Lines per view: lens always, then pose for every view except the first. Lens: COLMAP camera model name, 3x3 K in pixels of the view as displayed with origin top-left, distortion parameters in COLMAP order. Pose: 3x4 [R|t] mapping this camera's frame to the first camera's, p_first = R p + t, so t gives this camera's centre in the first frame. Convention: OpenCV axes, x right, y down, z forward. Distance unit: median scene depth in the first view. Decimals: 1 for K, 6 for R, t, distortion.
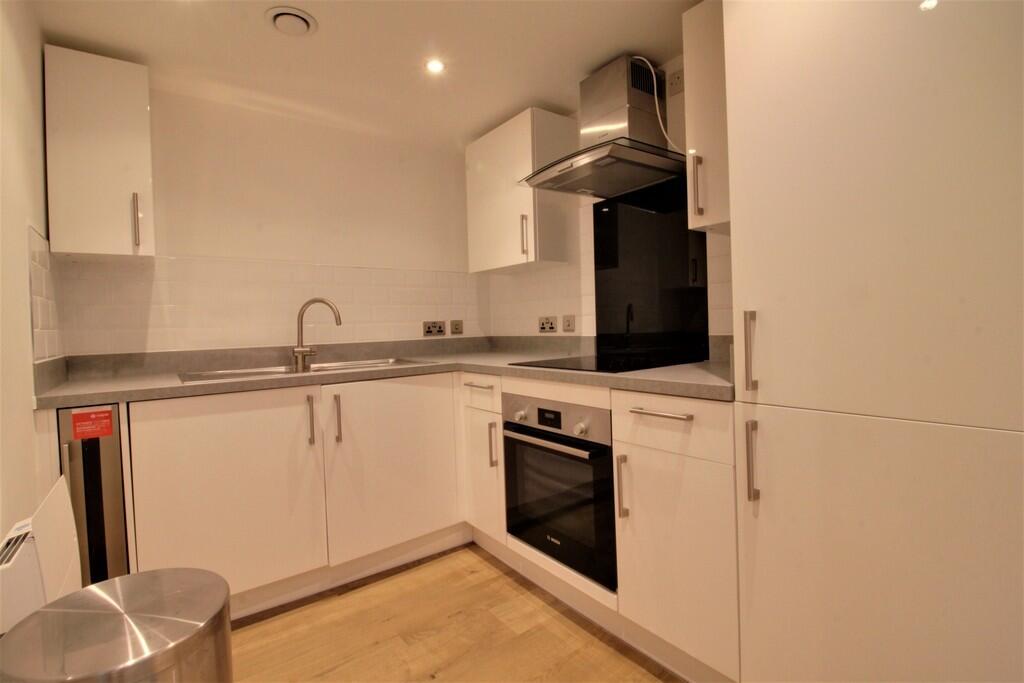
lens RADIAL K [[474.3, 0, 513.3], [0, 474.3, 331.9], [0, 0, 1]] dist [0.000861, -0.000022]
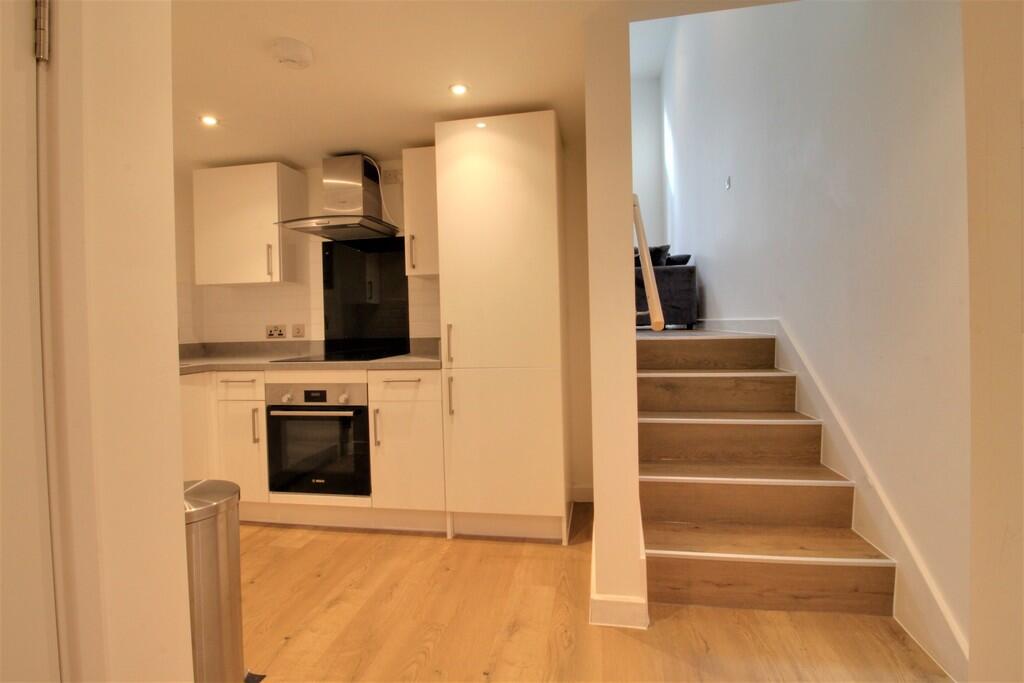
lens RADIAL K [[474.3, 0, 513.3], [0, 474.3, 331.9], [0, 0, 1]] dist [0.000861, -0.000022]
pose [[0.735187, 0.000526, 0.677864, -0.402514], [0.012377, 0.999823, -0.014199, 0.013226], [-0.677752, 0.018829, 0.735050, -0.411026]]
